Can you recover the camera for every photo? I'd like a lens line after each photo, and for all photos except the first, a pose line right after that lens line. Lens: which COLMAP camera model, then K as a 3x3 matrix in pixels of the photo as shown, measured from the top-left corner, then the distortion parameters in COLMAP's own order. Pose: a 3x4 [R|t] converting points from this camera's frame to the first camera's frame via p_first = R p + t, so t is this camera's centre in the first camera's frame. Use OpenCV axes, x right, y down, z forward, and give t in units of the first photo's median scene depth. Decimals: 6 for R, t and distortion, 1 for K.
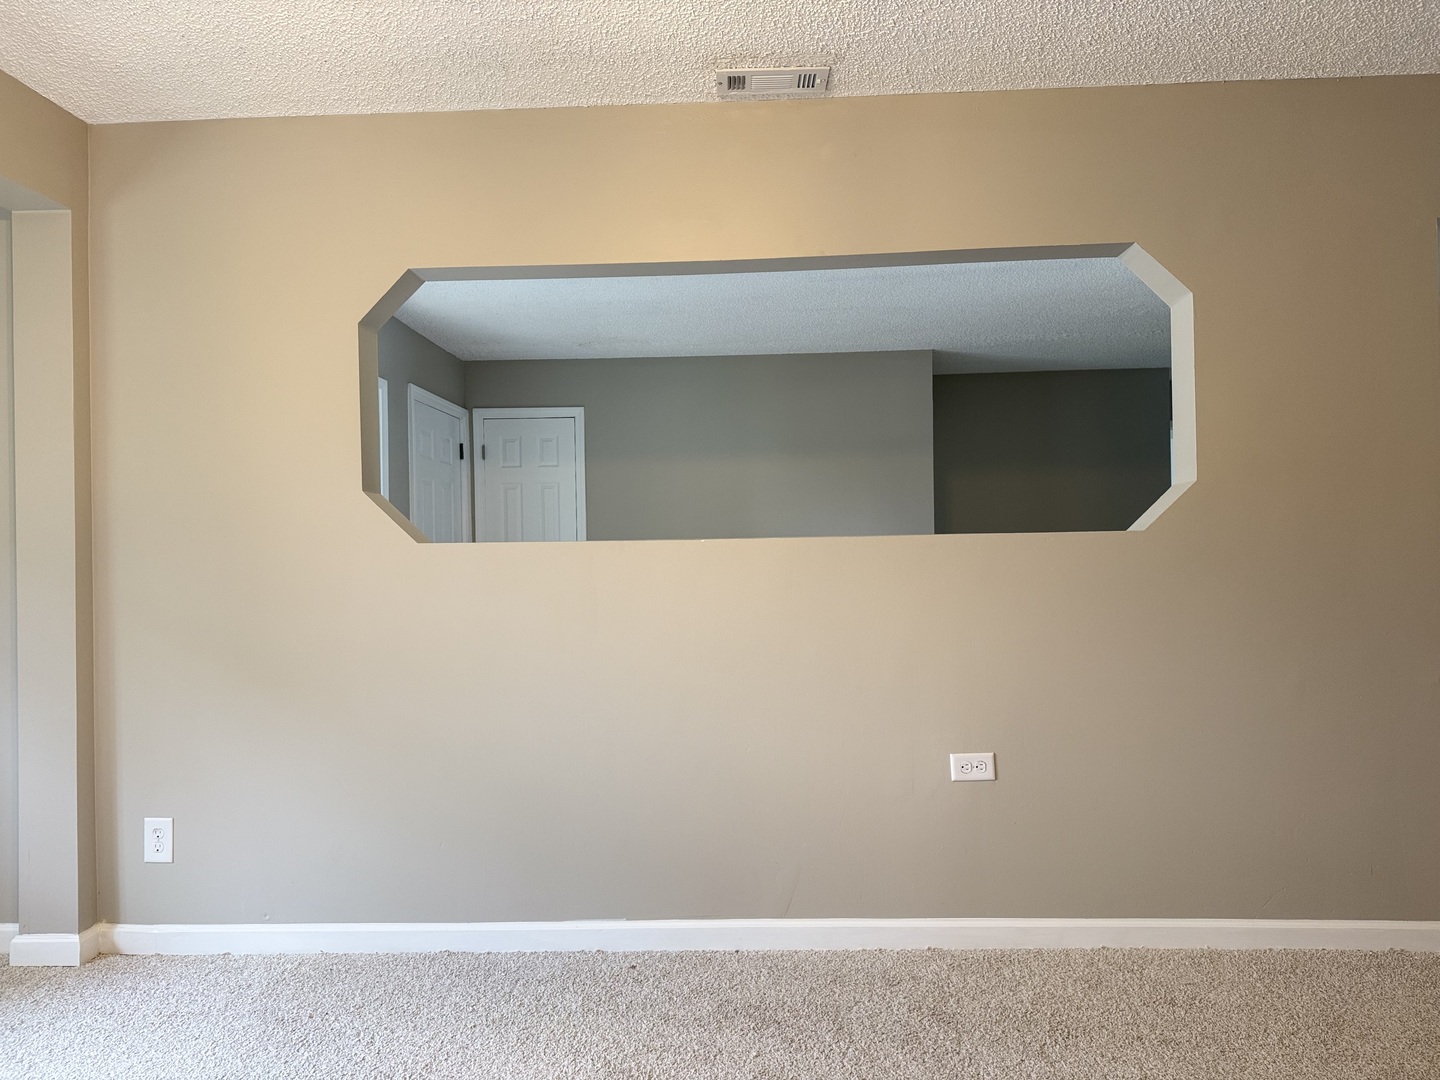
lens RADIAL K [[1004.2, 0, 716.6], [0, 1004.2, 536.7], [0, 0, 1]] dist [-0.009084, -0.004856]
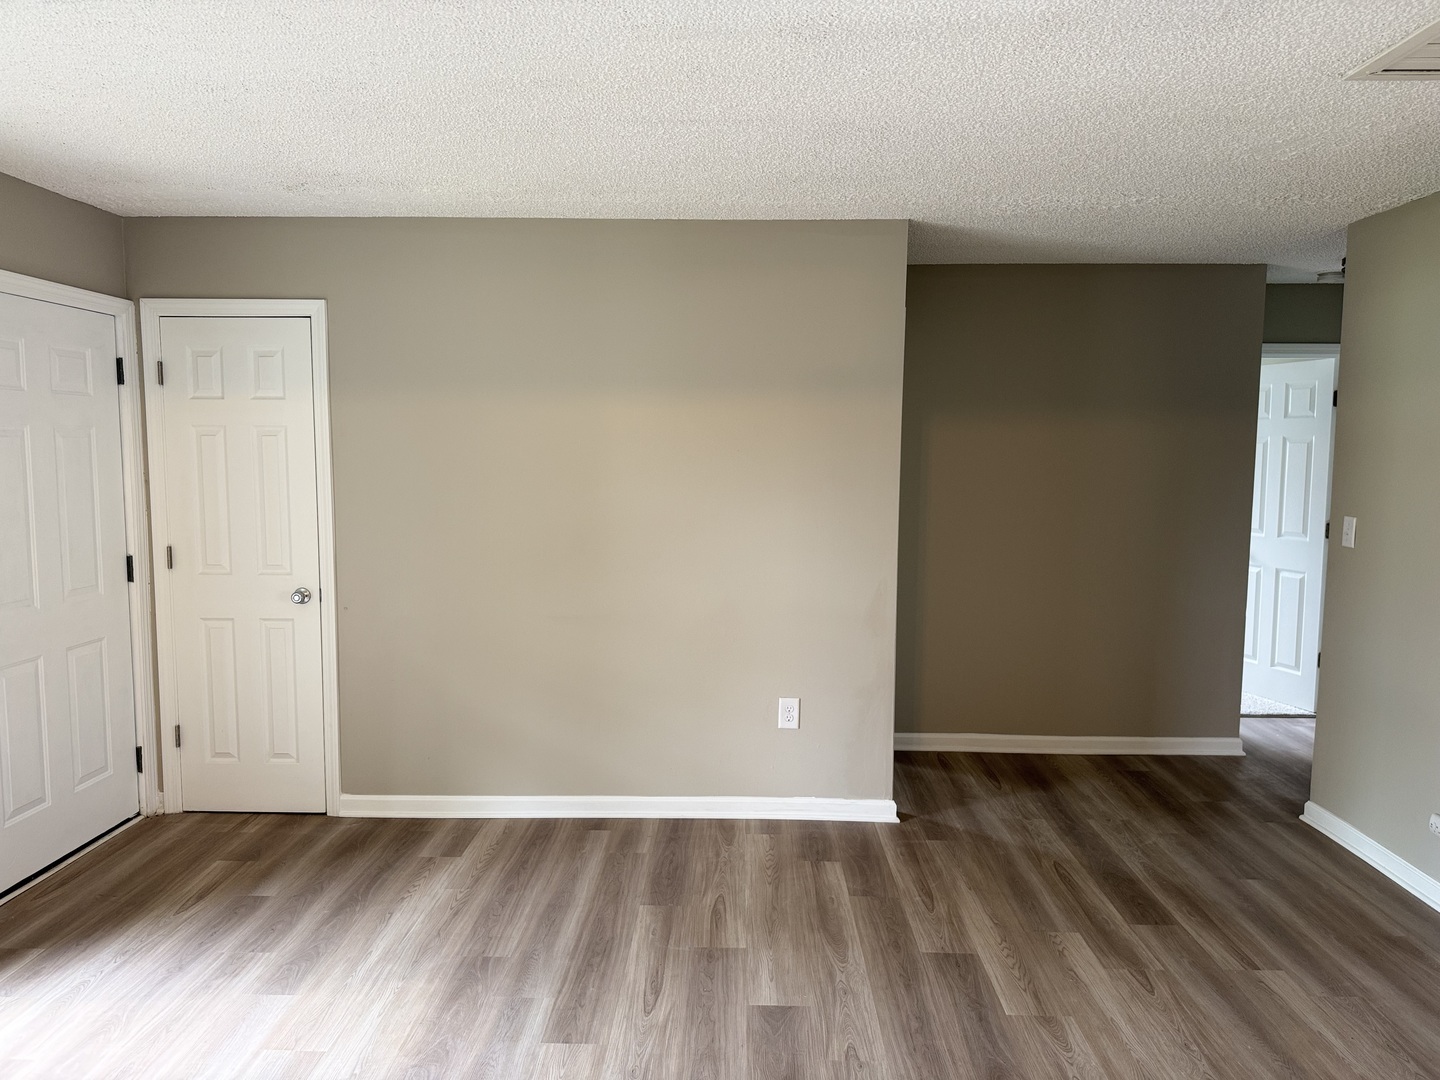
lens RADIAL K [[1004.2, 0, 725.6], [0, 1004.2, 544.9], [0, 0, 1]] dist [-0.009084, -0.004856]
pose [[0.999177, 0.020777, 0.034842, 0.087860], [-0.024471, 0.993719, 0.109197, -0.055384], [-0.032355, -0.109959, 0.993409, 0.381537]]
